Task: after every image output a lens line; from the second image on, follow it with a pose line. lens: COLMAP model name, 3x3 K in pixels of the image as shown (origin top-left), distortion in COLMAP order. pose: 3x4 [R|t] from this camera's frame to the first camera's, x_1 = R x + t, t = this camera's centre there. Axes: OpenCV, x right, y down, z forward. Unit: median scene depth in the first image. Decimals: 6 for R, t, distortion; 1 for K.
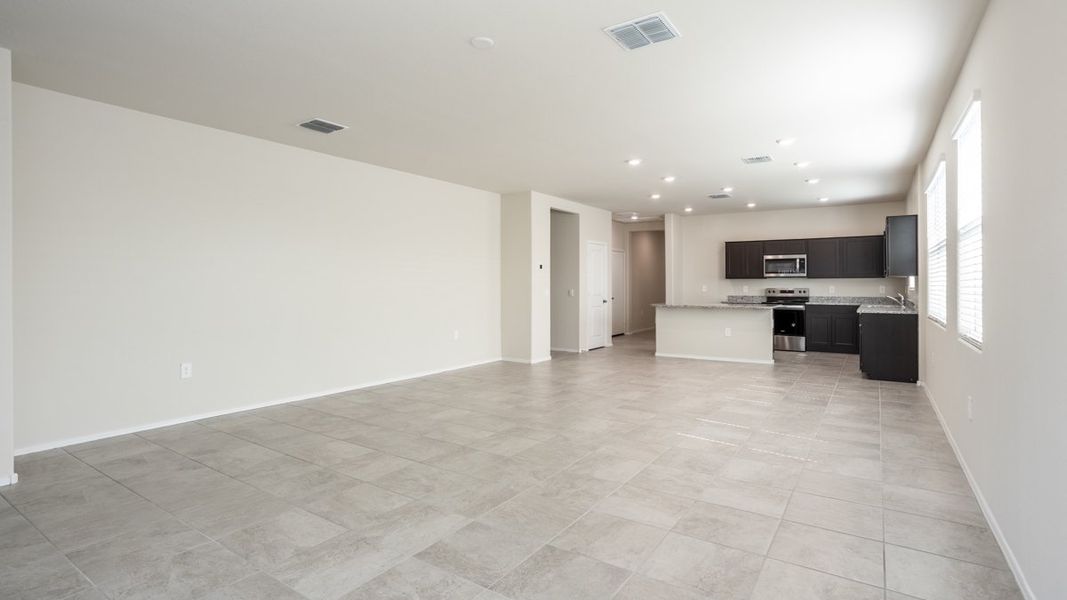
lens RADIAL K [[515.3, 0, 530.5], [0, 515.3, 278.4], [0, 0, 1]] dist [-0.010428, 0.000147]
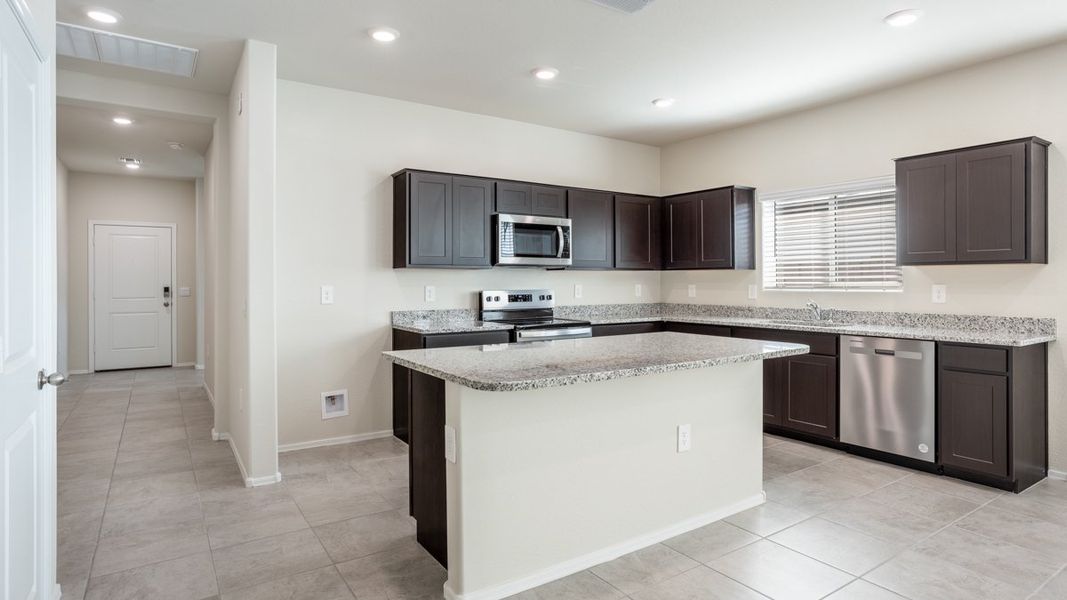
lens RADIAL K [[571.9, 0, 531.5], [0, 571.9, 289.2], [0, 0, 1]] dist [-0.057915, 0.000234]
pose [[0.380273, -0.011764, 0.924799, 0.033327], [-0.008975, 0.999825, 0.016409, 0.009959], [-0.924831, -0.014540, 0.380101, 0.815482]]
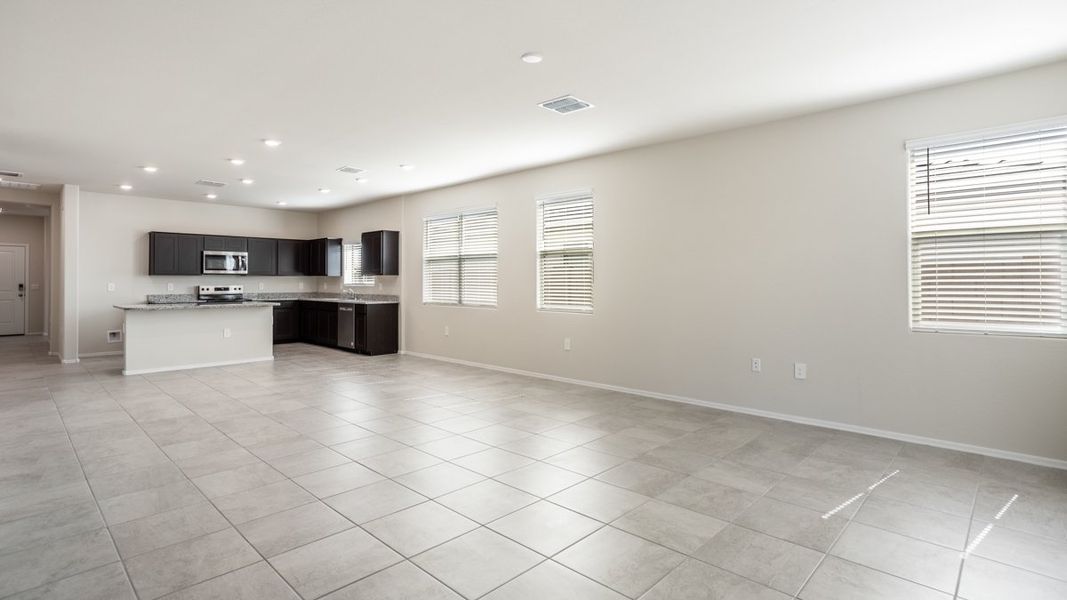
lens RADIAL K [[515.3, 0, 530.5], [0, 515.3, 278.4], [0, 0, 1]] dist [-0.010428, 0.000147]
pose [[0.175947, 0.005967, 0.984381, -0.365461], [-0.011804, 0.999923, -0.003951, 0.002683], [-0.984329, -0.010924, 0.176004, 0.257714]]
